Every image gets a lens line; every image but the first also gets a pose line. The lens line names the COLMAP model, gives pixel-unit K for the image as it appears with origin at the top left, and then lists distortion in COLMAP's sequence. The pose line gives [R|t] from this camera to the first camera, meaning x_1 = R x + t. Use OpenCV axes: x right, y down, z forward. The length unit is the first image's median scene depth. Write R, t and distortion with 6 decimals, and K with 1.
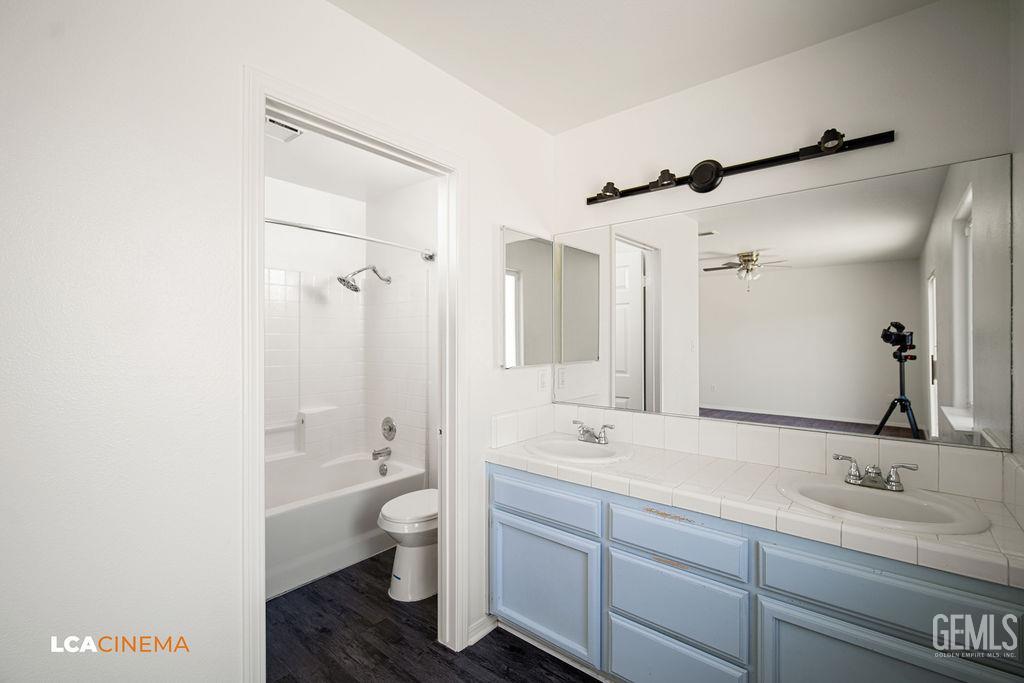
lens RADIAL K [[437.8, 0, 508.3], [0, 437.8, 343.7], [0, 0, 1]] dist [-0.005953, 0.000320]
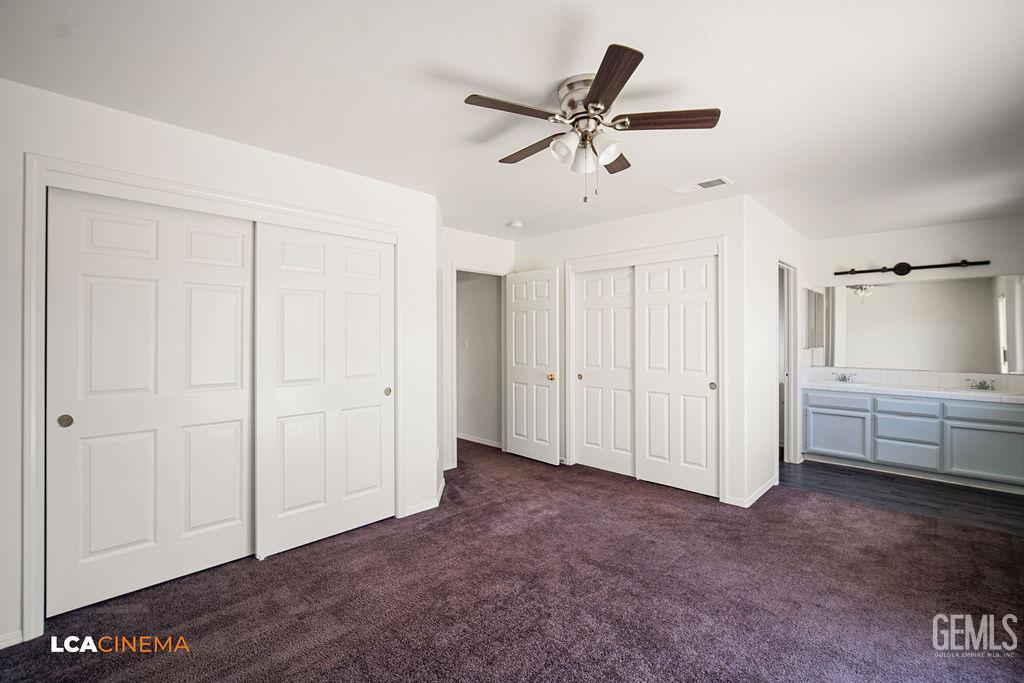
lens RADIAL K [[437.8, 0, 508.6], [0, 437.8, 337.7], [0, 0, 1]] dist [-0.005953, 0.000320]
pose [[0.997171, 0.002954, -0.075115, -1.385483], [-0.003822, 0.999927, -0.011423, 0.028275], [0.075075, 0.011677, 0.997109, -1.405159]]
